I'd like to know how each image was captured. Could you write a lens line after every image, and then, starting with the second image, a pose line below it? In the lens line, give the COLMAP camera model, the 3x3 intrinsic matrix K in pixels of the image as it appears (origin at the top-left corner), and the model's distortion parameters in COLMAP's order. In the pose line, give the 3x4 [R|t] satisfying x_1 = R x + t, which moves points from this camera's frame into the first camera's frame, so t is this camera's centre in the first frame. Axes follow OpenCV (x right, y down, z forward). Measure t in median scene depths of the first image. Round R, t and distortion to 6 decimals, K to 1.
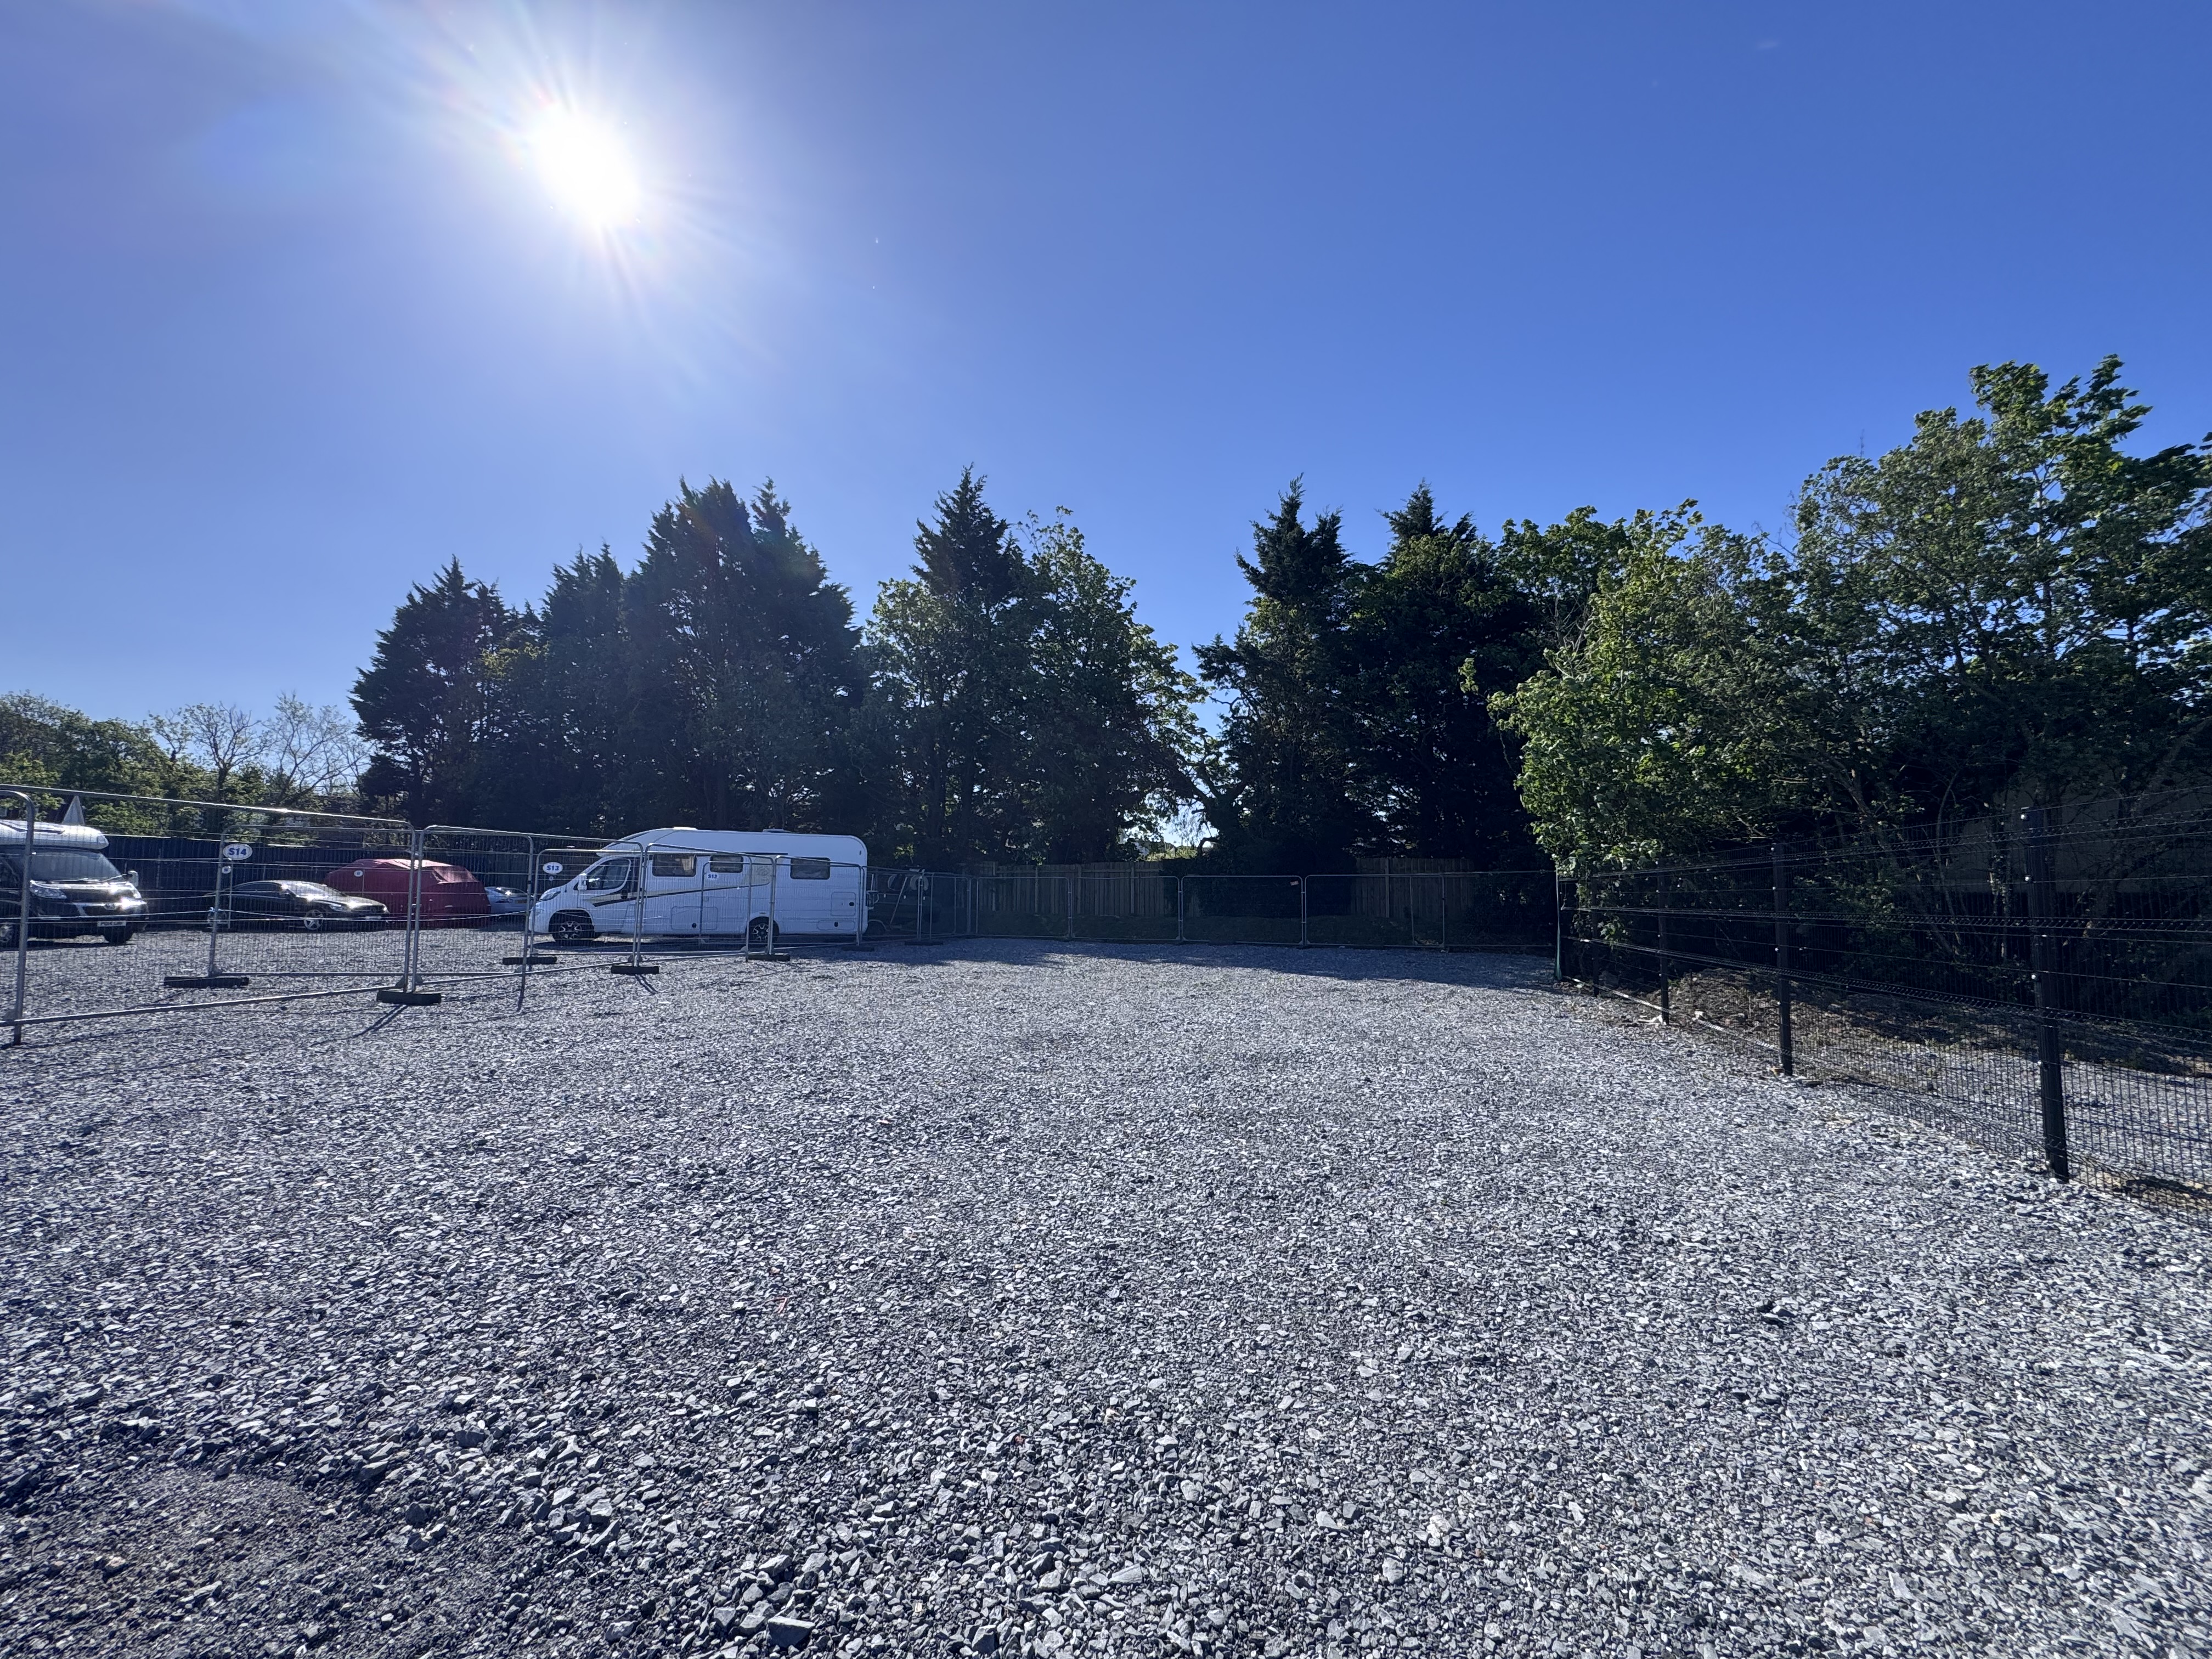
lens RADIAL K [[870.3, 0, 1098.6], [0, 870.3, 832.9], [0, 0, 1]] dist [0.000427, 0.000170]
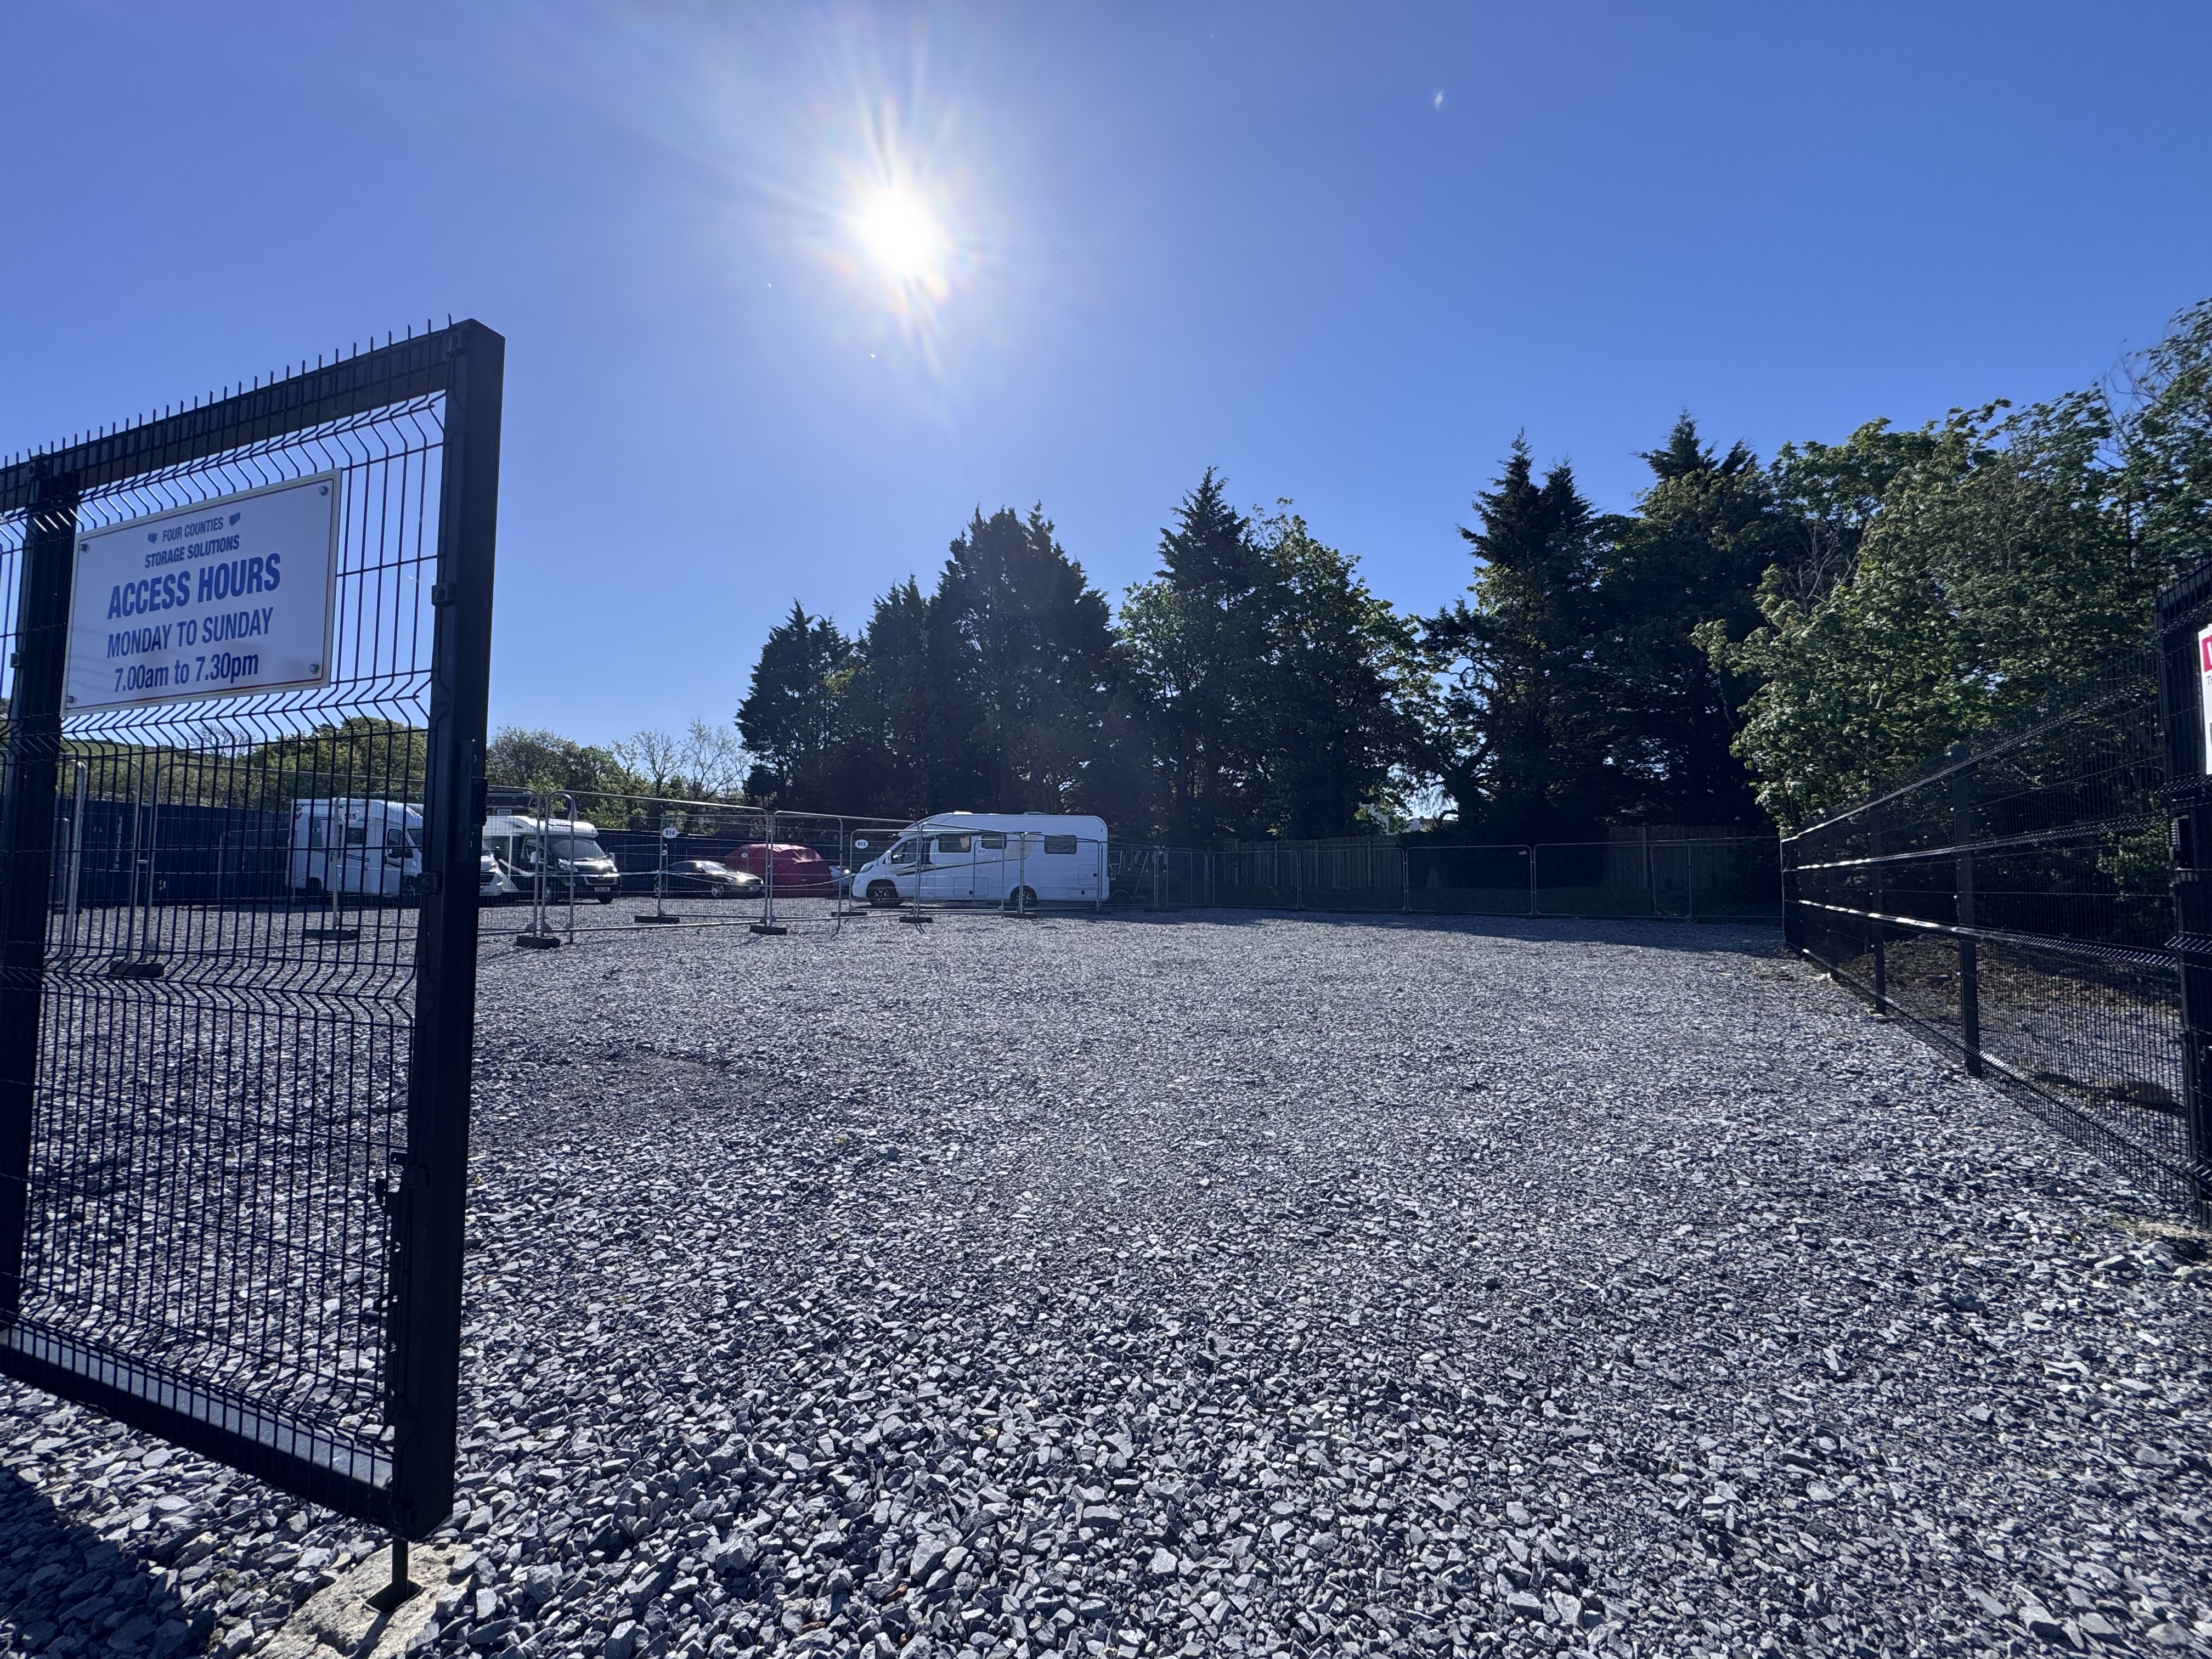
lens RADIAL K [[879.4, 0, 1106.0], [0, 879.4, 829.5], [0, 0, 1]] dist [0.010819, 0.000116]
pose [[0.949151, -0.020783, -0.314136, 0.188261], [0.025375, 0.999622, 0.010535, 0.018502], [0.313798, -0.017971, 0.949320, -0.194365]]
